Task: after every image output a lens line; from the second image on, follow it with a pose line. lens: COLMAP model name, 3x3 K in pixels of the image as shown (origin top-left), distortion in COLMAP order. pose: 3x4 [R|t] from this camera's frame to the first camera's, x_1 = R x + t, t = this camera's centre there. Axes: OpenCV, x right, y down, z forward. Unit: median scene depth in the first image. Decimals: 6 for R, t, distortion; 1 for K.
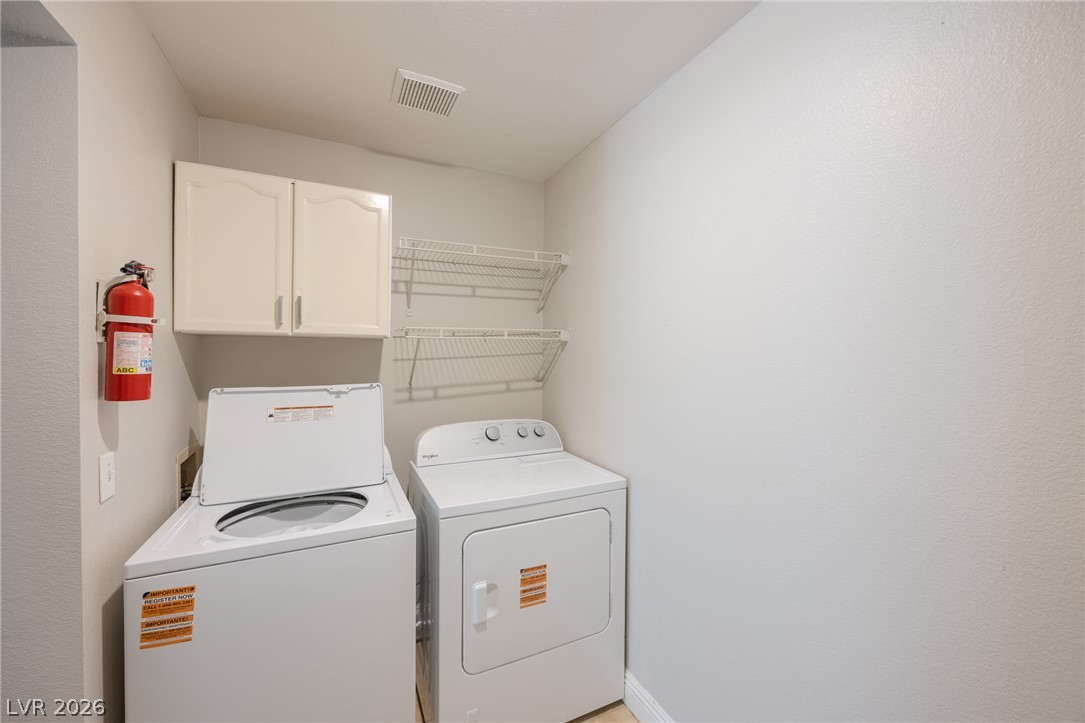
lens RADIAL K [[417.5, 0, 540.3], [0, 417.5, 354.1], [0, 0, 1]] dist [-0.006368, 0.000244]
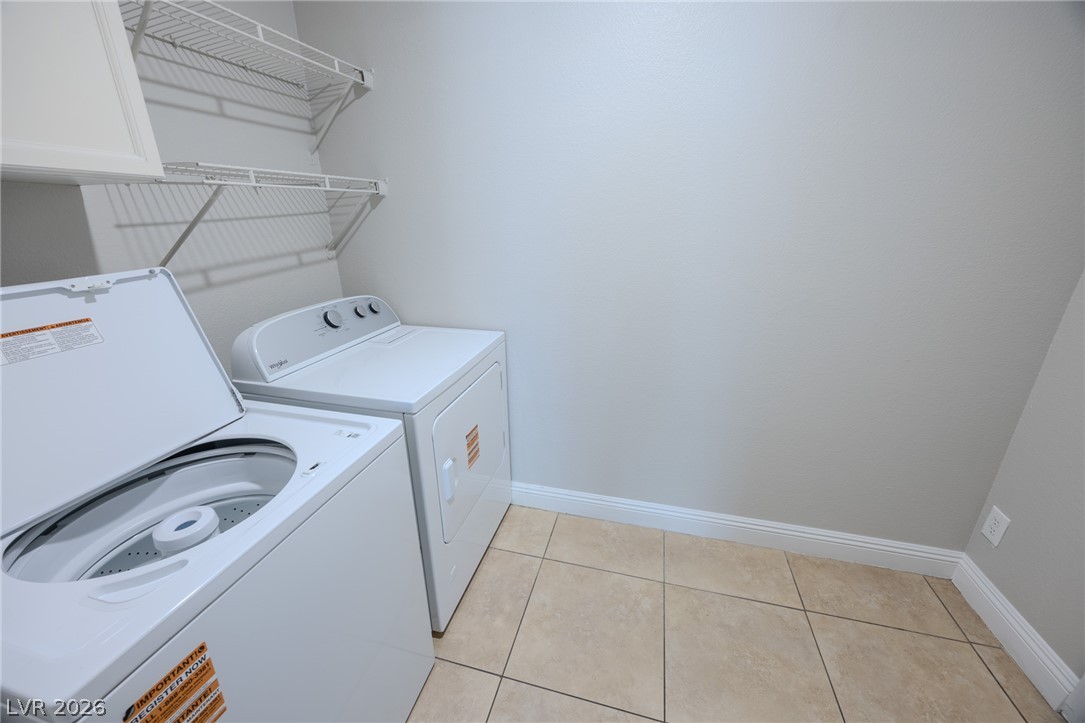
lens RADIAL K [[417.5, 0, 542.1], [0, 417.5, 363.9], [0, 0, 1]] dist [-0.006368, 0.000244]
pose [[0.651504, -0.268256, 0.709635, -0.400831], [0.017507, 0.940464, 0.339441, 0.008555], [-0.758444, -0.208724, 0.617412, 0.183079]]
